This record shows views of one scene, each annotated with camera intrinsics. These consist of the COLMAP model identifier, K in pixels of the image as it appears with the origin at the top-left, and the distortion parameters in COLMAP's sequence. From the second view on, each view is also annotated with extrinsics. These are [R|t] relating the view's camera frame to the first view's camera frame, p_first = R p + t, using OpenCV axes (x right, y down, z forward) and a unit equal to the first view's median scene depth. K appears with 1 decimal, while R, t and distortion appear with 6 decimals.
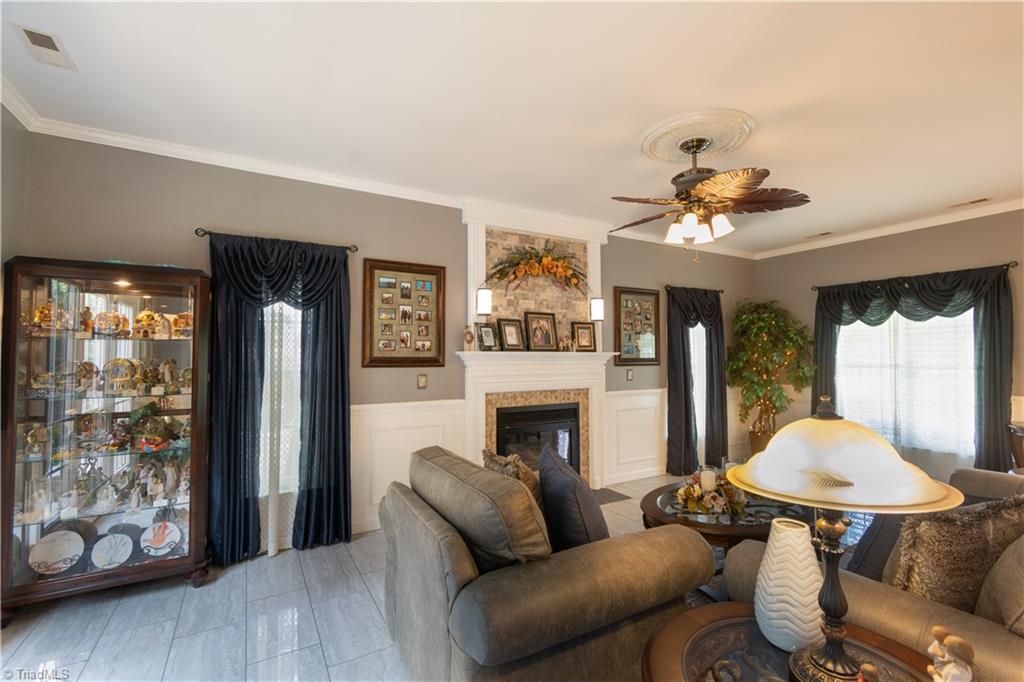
lens RADIAL K [[454.9, 0, 503.3], [0, 454.9, 336.8], [0, 0, 1]] dist [-0.000015, -0.000123]
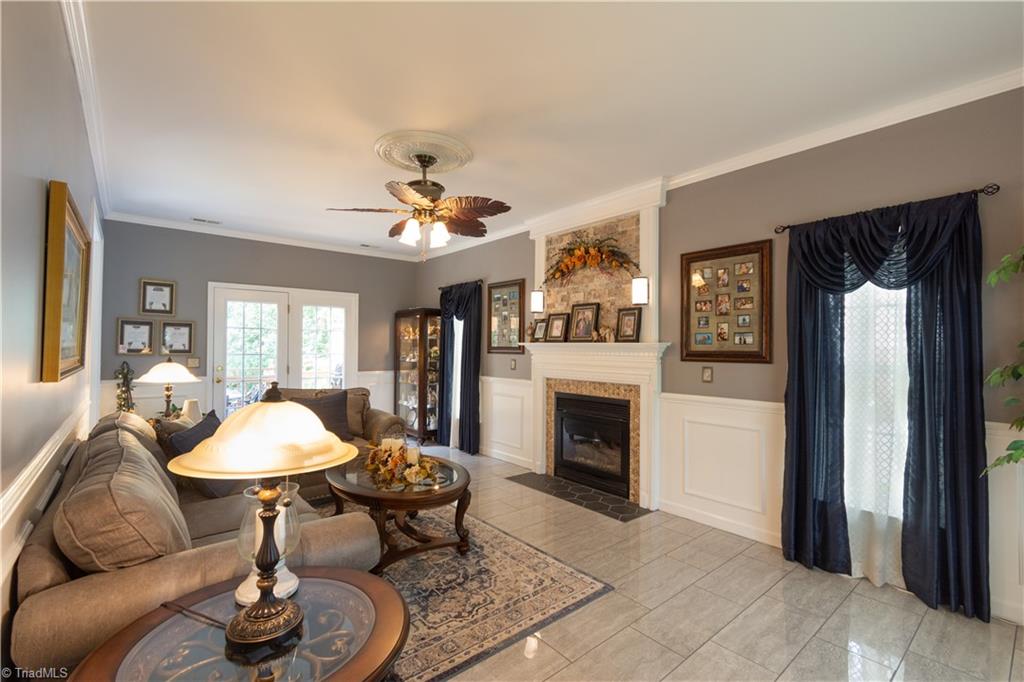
lens RADIAL K [[454.9, 0, 513.2], [0, 454.9, 341.3], [0, 0, 1]] dist [-0.000015, -0.000123]
pose [[0.172512, -0.010800, -0.984948, 1.034314], [0.031885, 0.999477, -0.005374, 0.029946], [0.984491, -0.030478, 0.172766, 0.659908]]
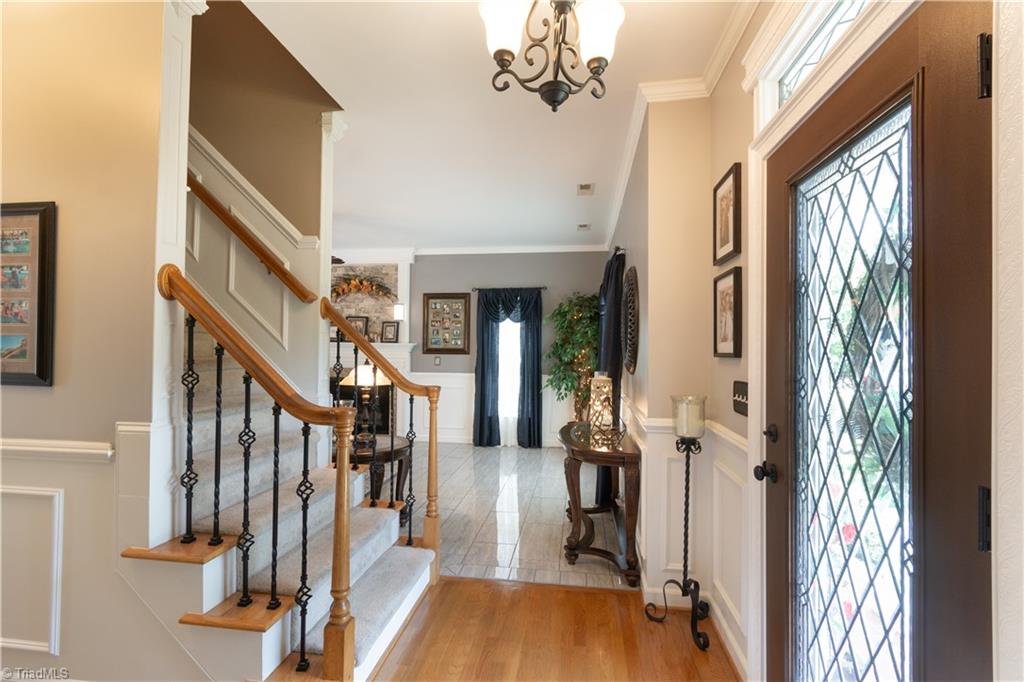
lens RADIAL K [[454.9, 0, 518.5], [0, 454.9, 342.3], [0, 0, 1]] dist [-0.000015, -0.000123]
pose [[0.786063, 0.000842, -0.618146, 1.417250], [0.013035, 0.999754, 0.017938, 0.011728], [0.618009, -0.022158, 0.785859, 0.144398]]
